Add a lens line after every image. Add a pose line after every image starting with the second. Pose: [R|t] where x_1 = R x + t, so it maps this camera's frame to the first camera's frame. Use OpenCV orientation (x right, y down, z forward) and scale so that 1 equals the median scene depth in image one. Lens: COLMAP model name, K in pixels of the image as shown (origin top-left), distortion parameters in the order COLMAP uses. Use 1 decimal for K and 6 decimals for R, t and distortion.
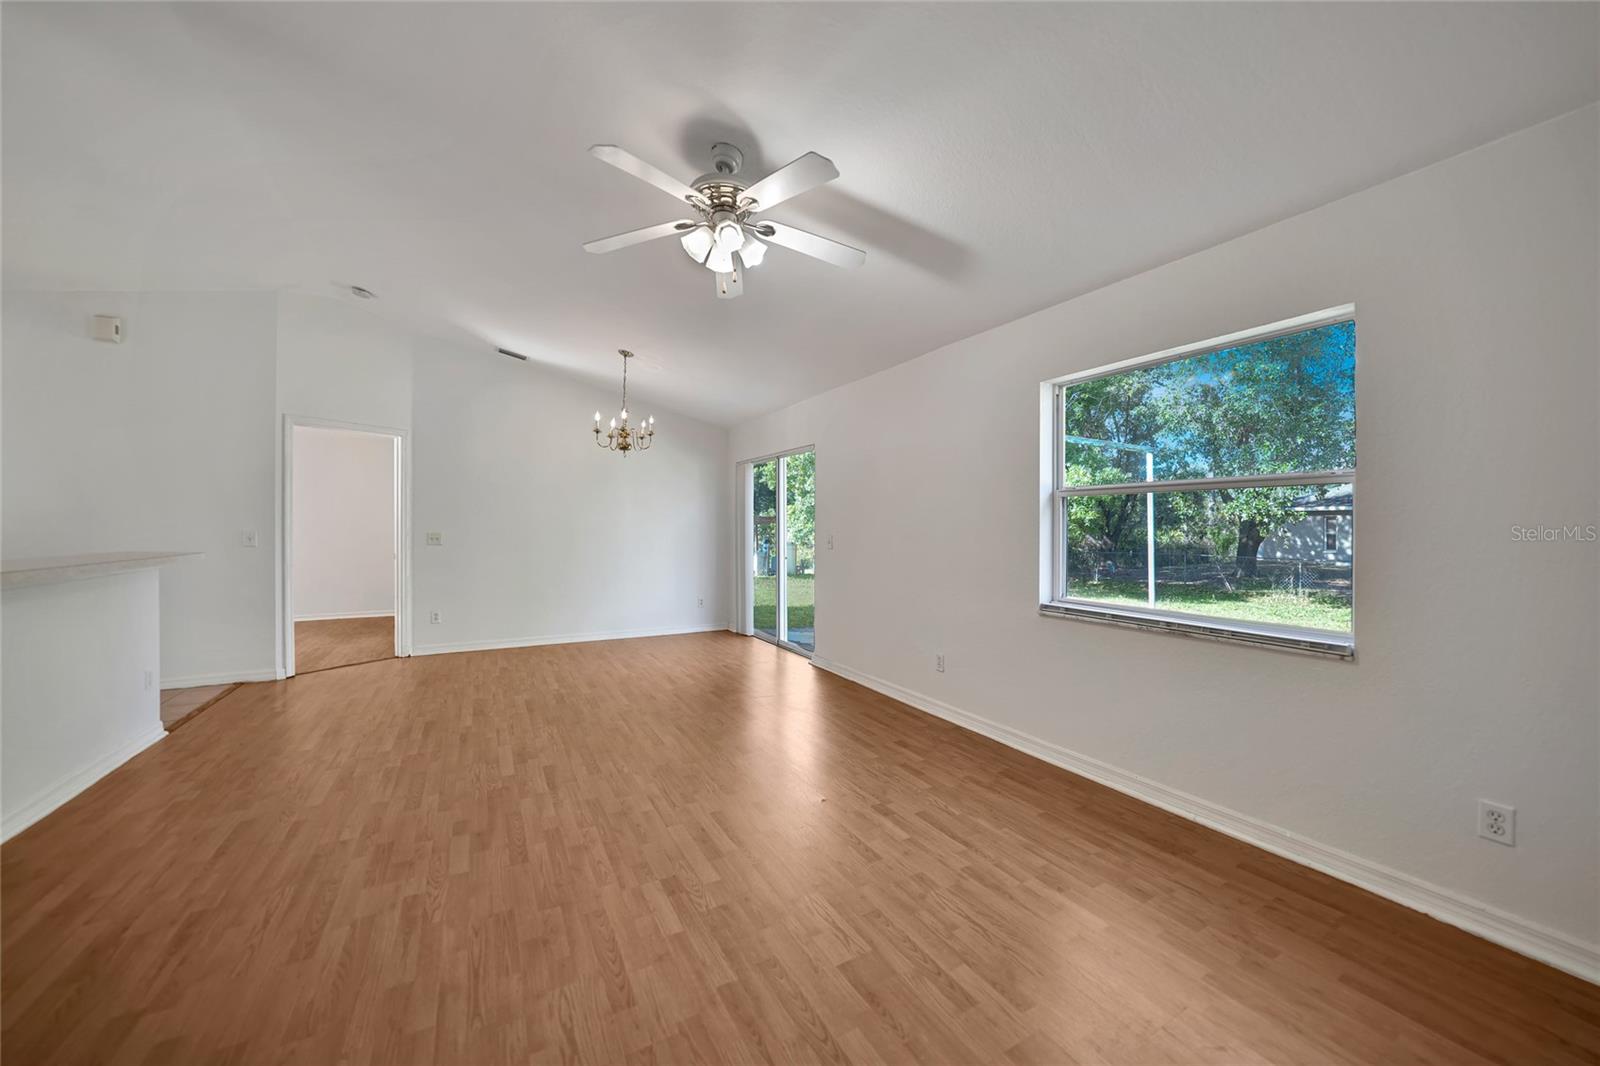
lens RADIAL K [[569.0, 0, 793.6], [0, 569.0, 533.5], [0, 0, 1]] dist [-0.035776, 0.010302]
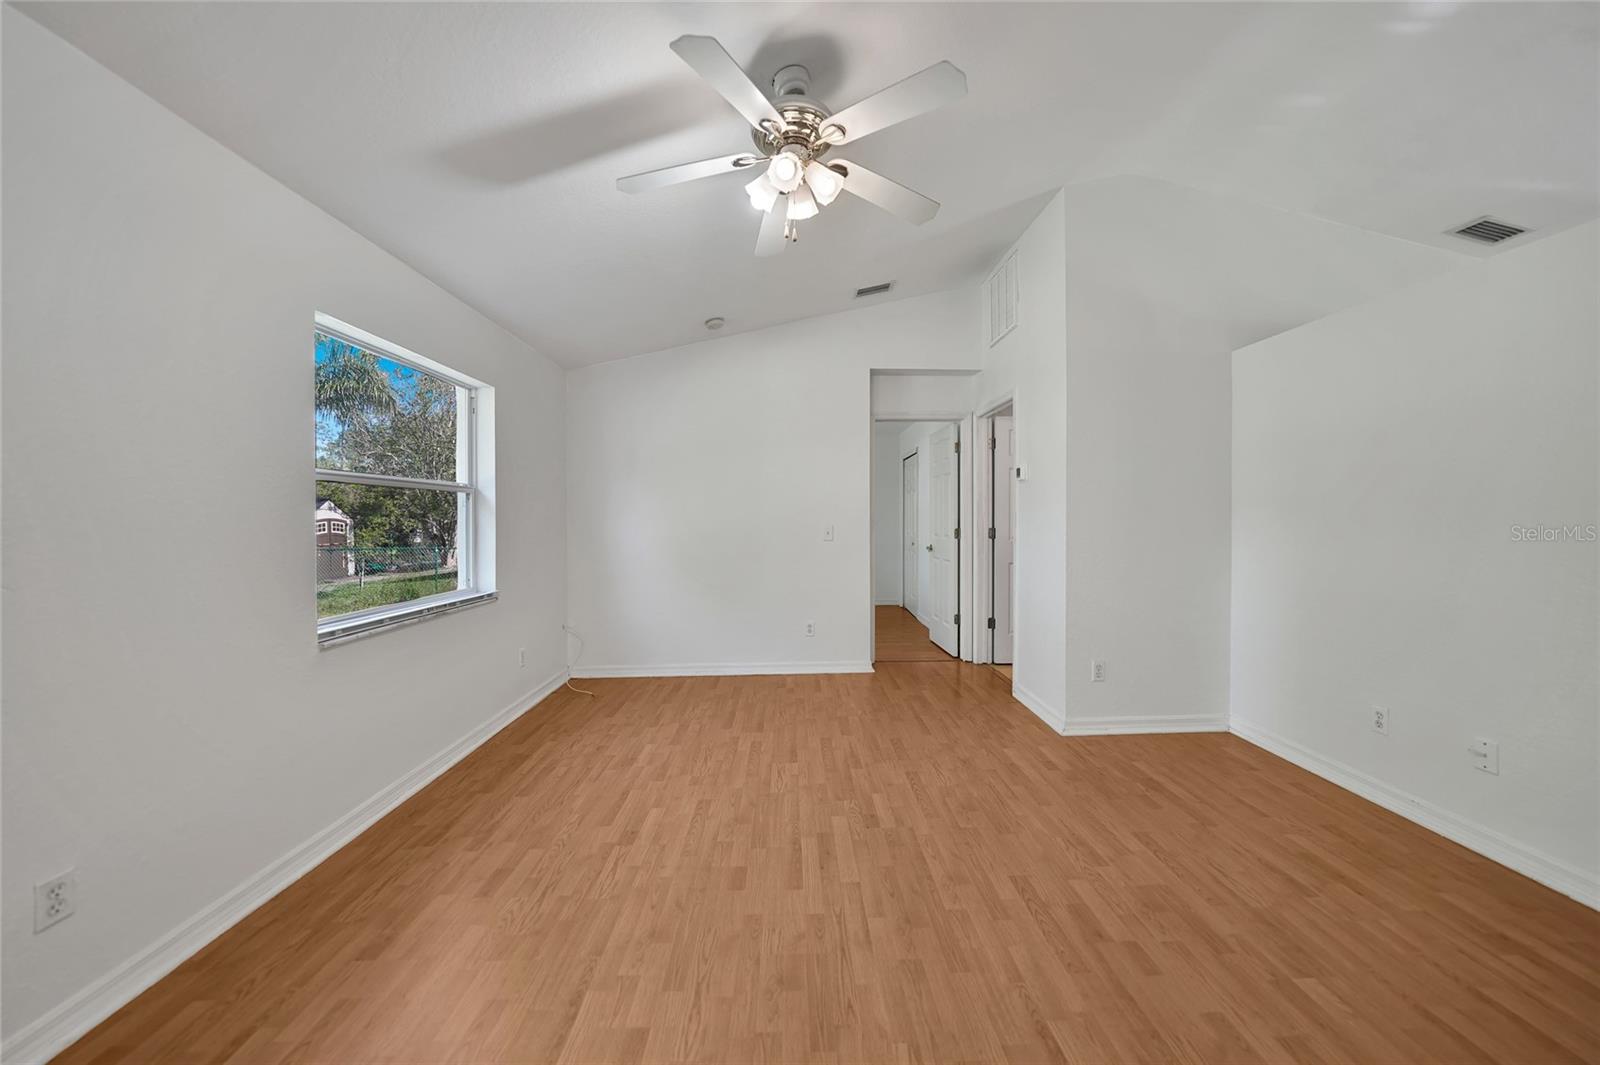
lens RADIAL K [[576.1, 0, 800.0], [0, 576.1, 532.5], [0, 0, 1]] dist [-0.009588, 0.000212]
pose [[-0.885072, -0.008690, 0.465373, -0.510779], [0.007540, 0.999427, 0.033002, -0.024453], [-0.465393, 0.032718, -0.884499, 1.684193]]
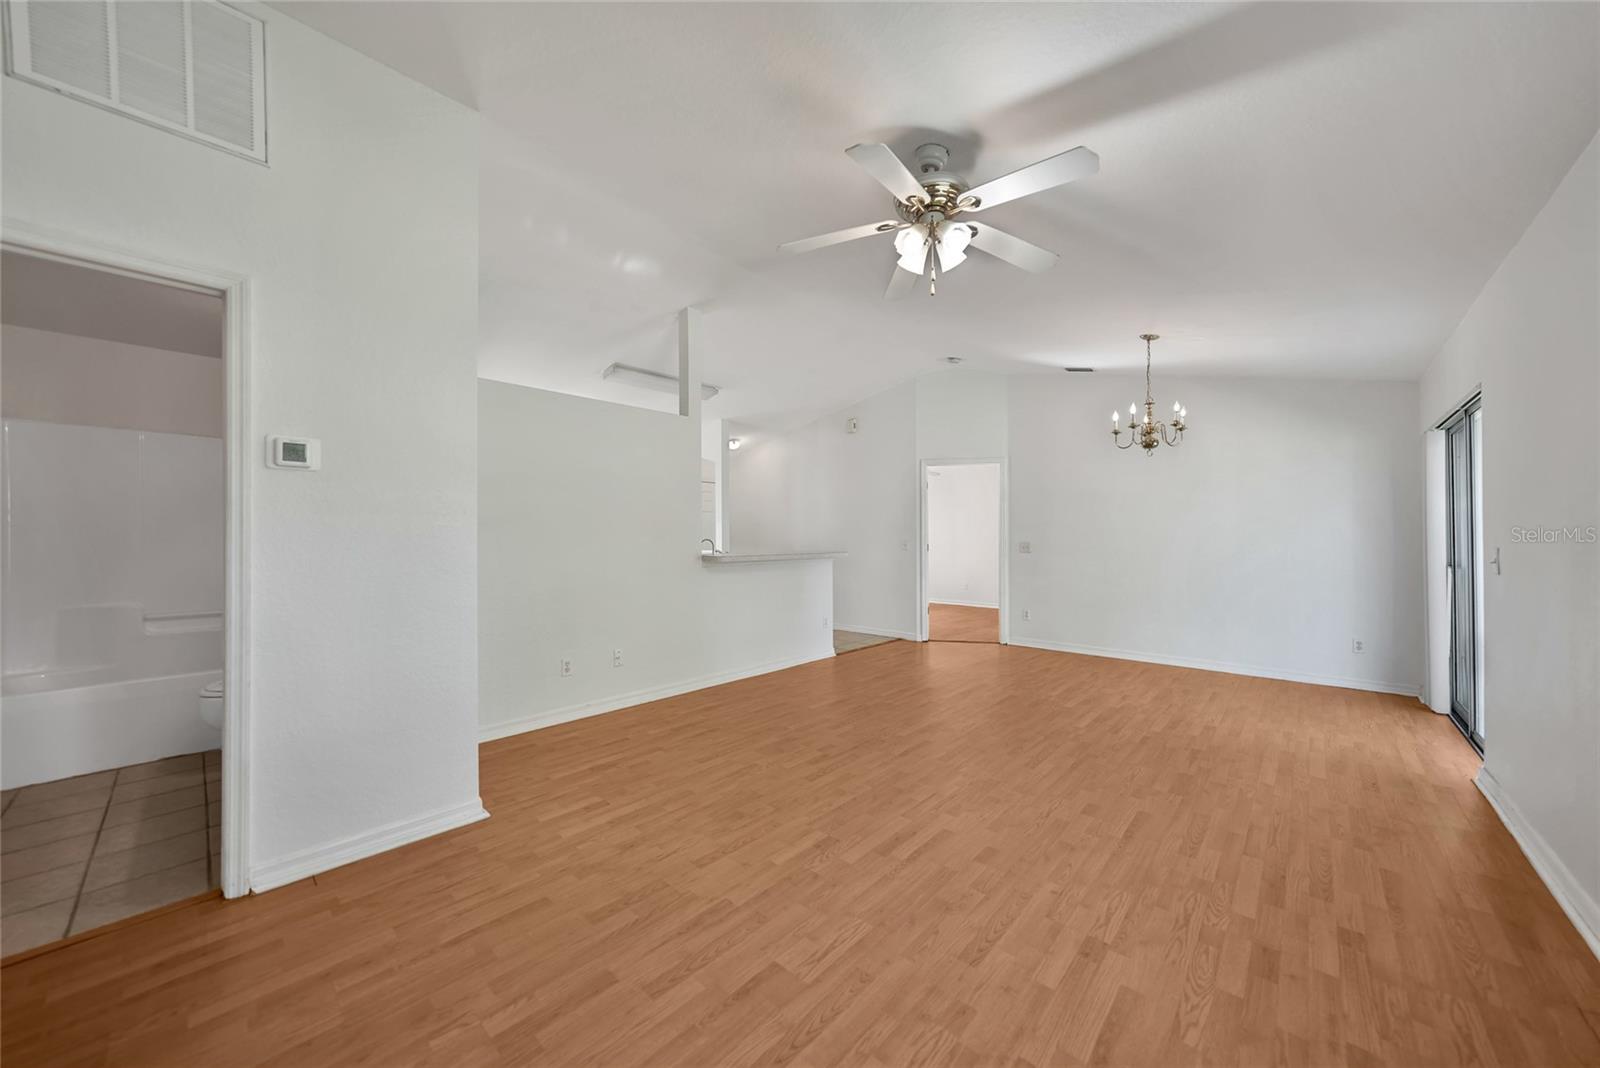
lens RADIAL K [[560.3, 0, 819.1], [0, 560.3, 535.1], [0, 0, 1]] dist [-0.007582, 0.000064]
pose [[0.340670, -0.005794, -0.940165, 0.687445], [-0.008655, 0.999919, -0.009298, -0.000545], [0.940143, 0.011305, 0.340593, 0.460064]]
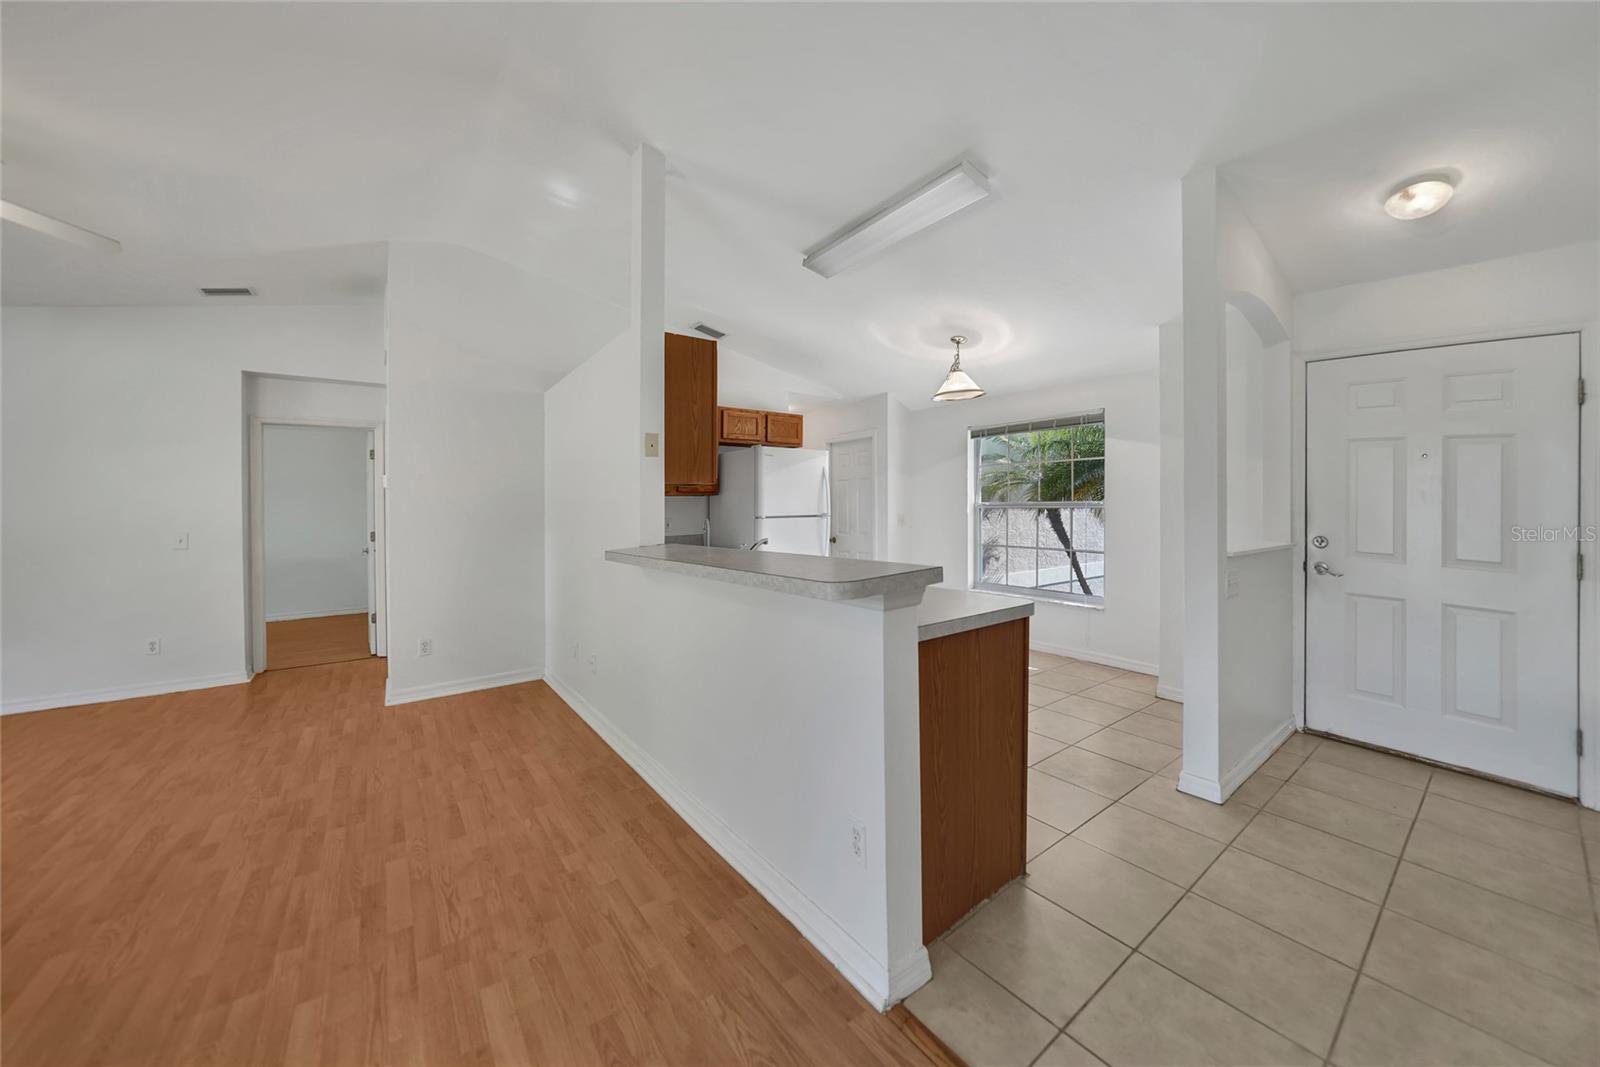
lens RADIAL K [[589.3, 0, 797.2], [0, 589.3, 501.0], [0, 0, 1]] dist [-0.002118, 0.002732]
pose [[-0.994895, 0.009608, -0.100454, -1.380190], [0.010545, 0.999906, -0.008801, -0.035101], [0.100360, -0.009816, -0.994903, 1.941965]]
